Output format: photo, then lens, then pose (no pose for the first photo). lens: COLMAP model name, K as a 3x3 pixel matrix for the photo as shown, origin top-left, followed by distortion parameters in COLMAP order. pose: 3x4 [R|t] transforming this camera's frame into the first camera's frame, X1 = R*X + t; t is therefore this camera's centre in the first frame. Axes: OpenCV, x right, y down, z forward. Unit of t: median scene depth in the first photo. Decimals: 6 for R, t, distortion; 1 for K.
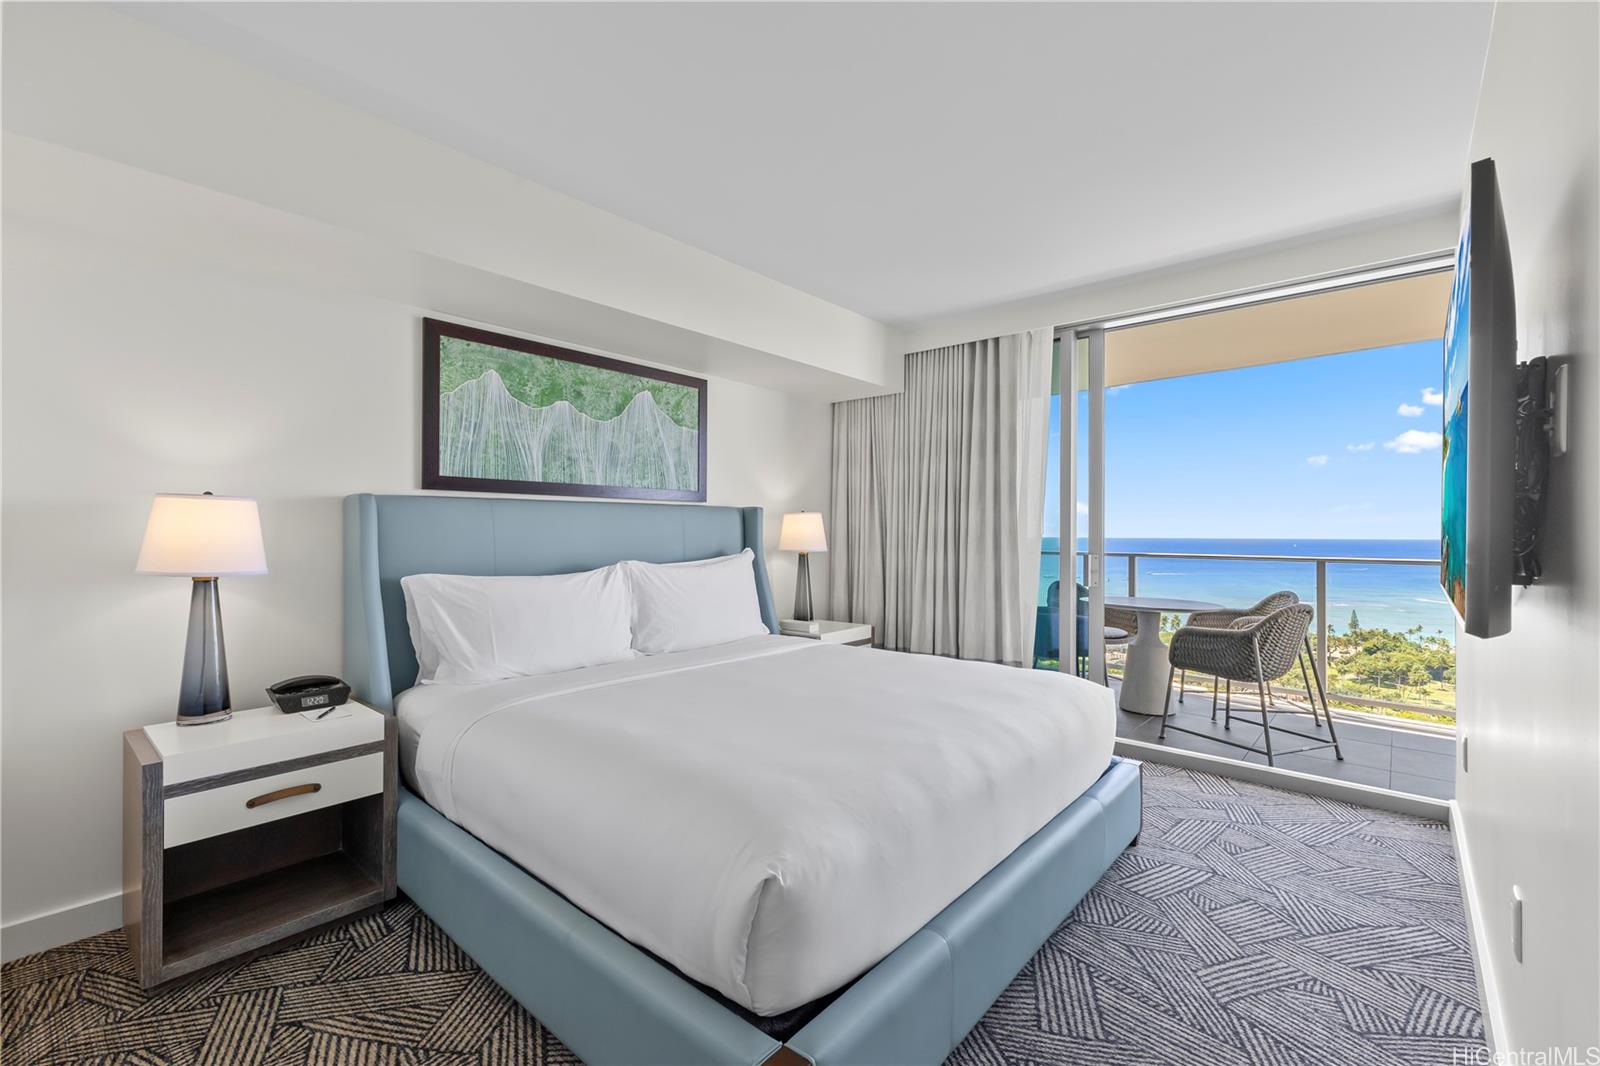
lens RADIAL K [[675.4, 0, 806.2], [0, 675.4, 532.3], [0, 0, 1]] dist [0.005483, -0.000790]
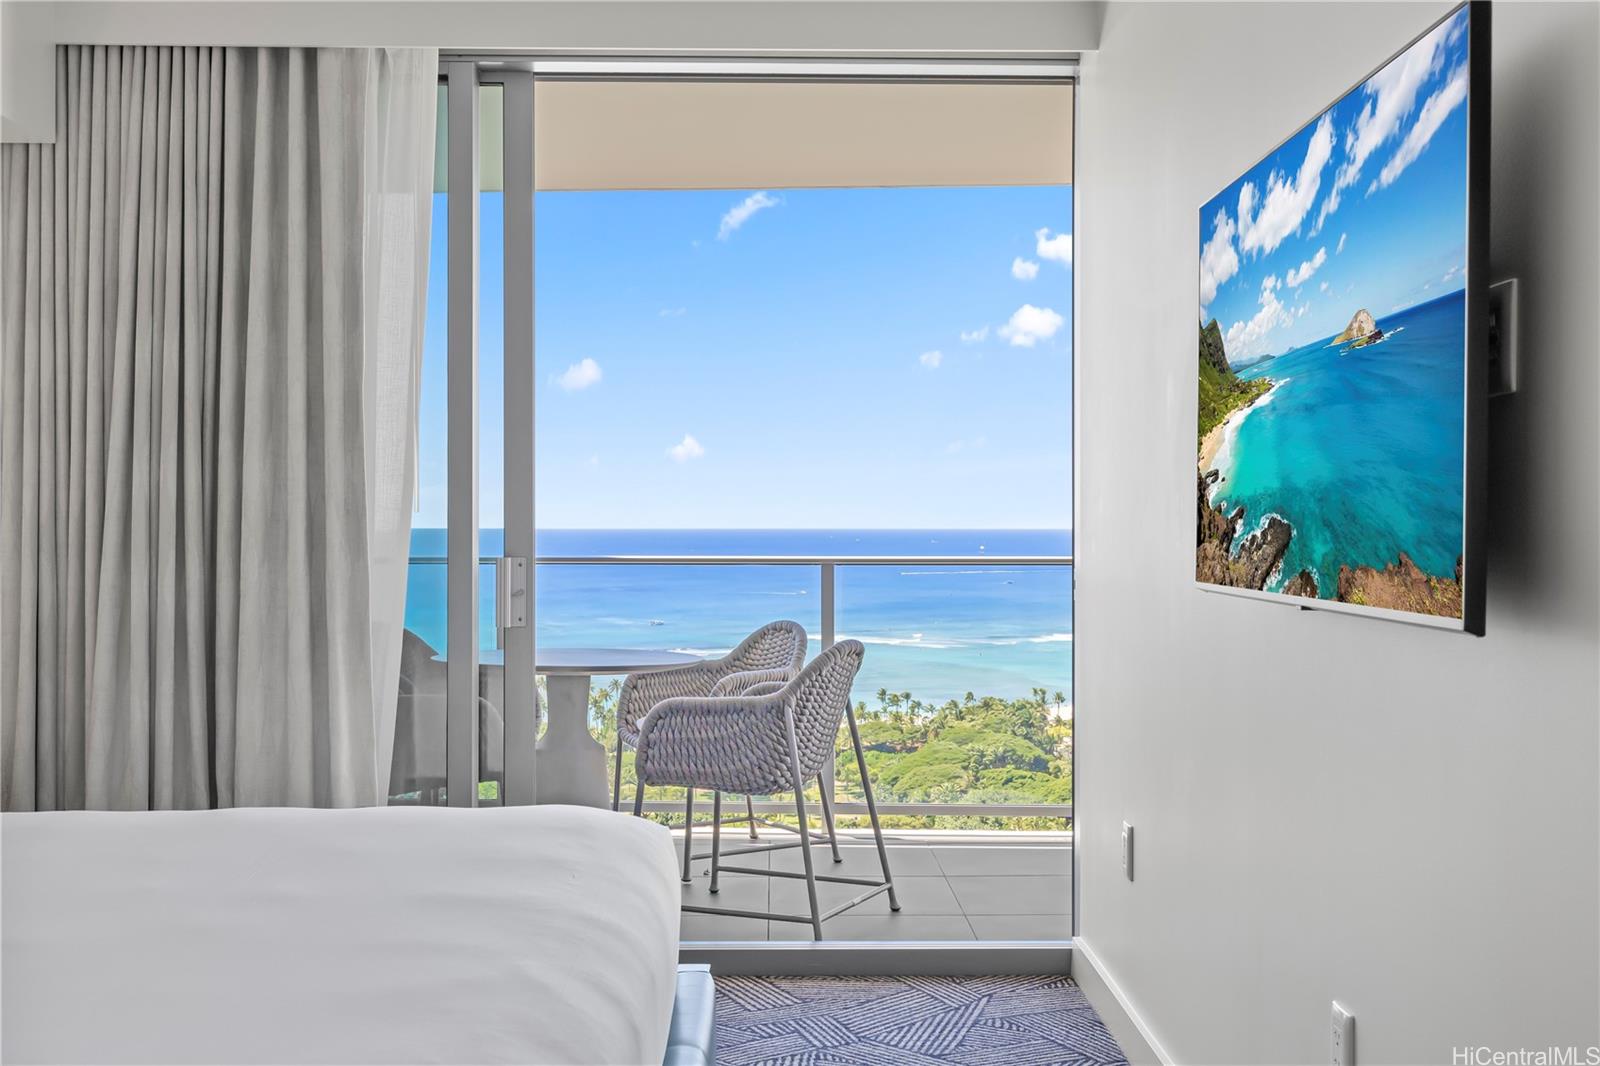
lens RADIAL K [[1649.7, 0, 766.4], [0, 1649.7, 531.1], [0, 0, 1]] dist [-0.013935, -0.004888]
pose [[0.750174, -0.009385, 0.661173, -0.190463], [0.004142, 0.999946, 0.009494, 0.004925], [-0.661227, -0.004384, 0.750173, 0.040056]]
